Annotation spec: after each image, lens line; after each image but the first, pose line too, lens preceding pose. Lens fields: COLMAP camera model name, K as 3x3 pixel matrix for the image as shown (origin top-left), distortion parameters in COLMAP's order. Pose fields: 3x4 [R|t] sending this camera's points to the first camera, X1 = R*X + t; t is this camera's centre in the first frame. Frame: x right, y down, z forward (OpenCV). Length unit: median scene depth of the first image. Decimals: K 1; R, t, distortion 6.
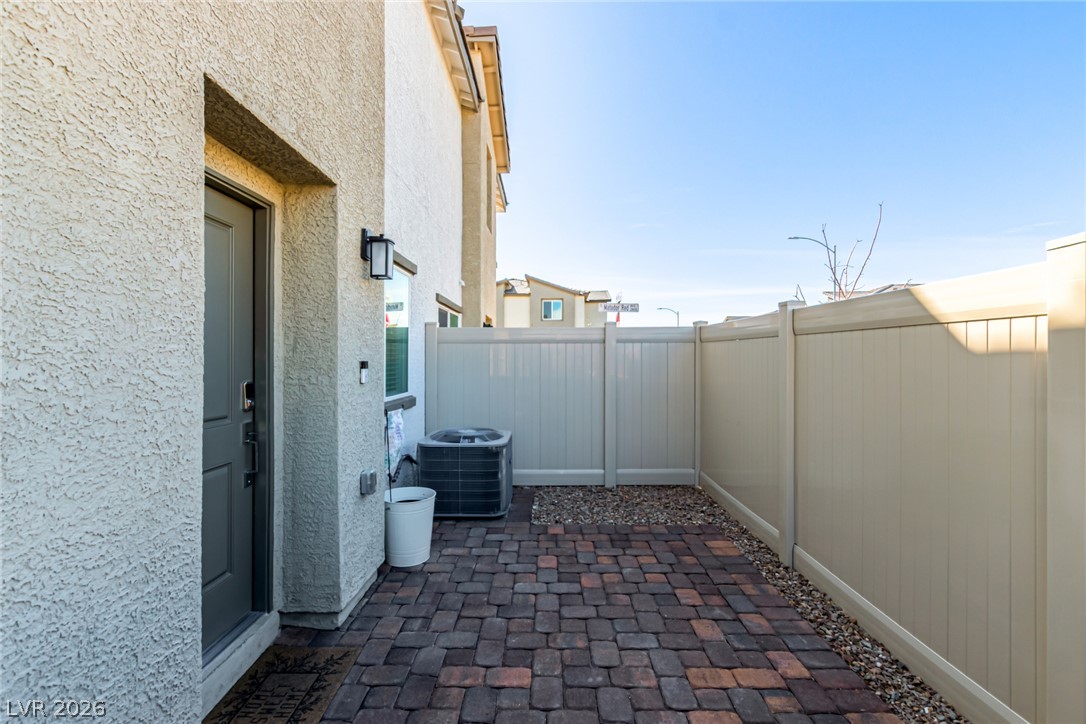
lens RADIAL K [[522.5, 0, 548.4], [0, 522.5, 357.3], [0, 0, 1]] dist [0.003707, -0.003168]
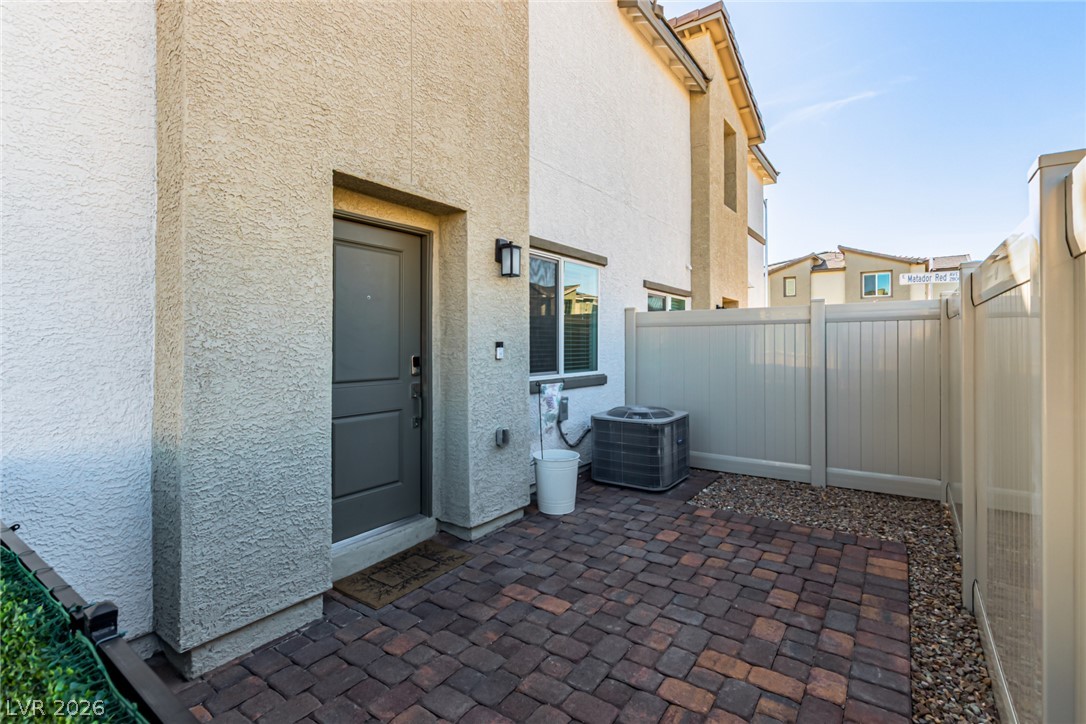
lens RADIAL K [[522.5, 0, 526.5], [0, 522.5, 340.6], [0, 0, 1]] dist [0.003707, -0.003168]
pose [[0.812150, -0.004678, -0.583430, 0.500533], [0.002474, 0.999986, -0.004574, 0.011632], [0.583443, 0.002271, 0.812151, -0.005854]]
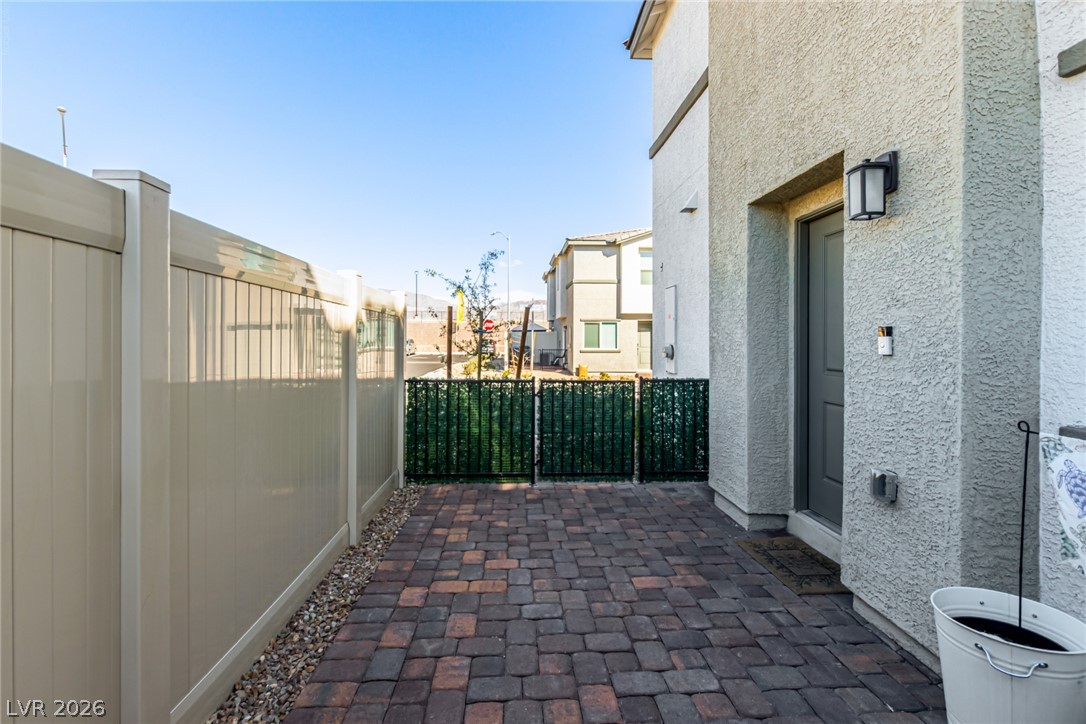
lens RADIAL K [[522.5, 0, 560.3], [0, 522.5, 345.7], [0, 0, 1]] dist [0.003707, -0.003168]
pose [[-0.996208, -0.001147, -0.086998, 0.213705], [-0.001685, 0.999980, 0.006115, 0.034356], [0.086989, 0.006239, -0.996190, 1.914528]]
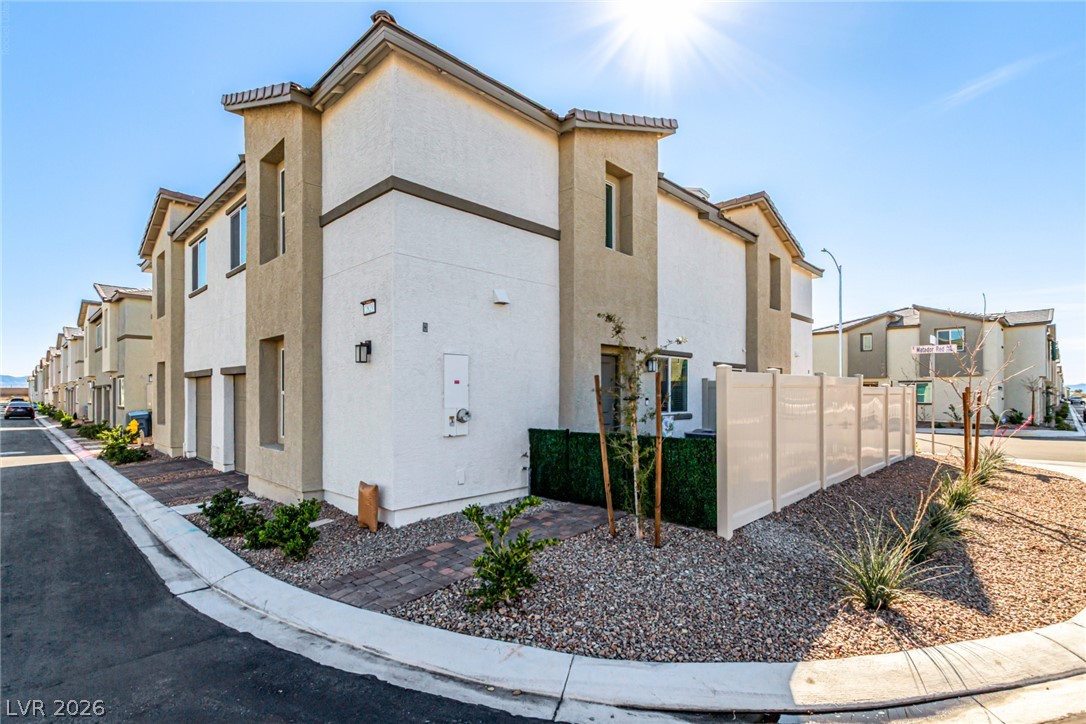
lens RADIAL K [[522.5, 0, 525.2], [0, 522.5, 388.7], [0, 0, 1]] dist [0.003707, -0.003168]
pose [[0.710774, -0.006873, -0.703387, 1.503158], [0.002806, 0.999972, -0.006935, -0.033138], [0.703415, 0.002956, 0.710773, -1.972831]]
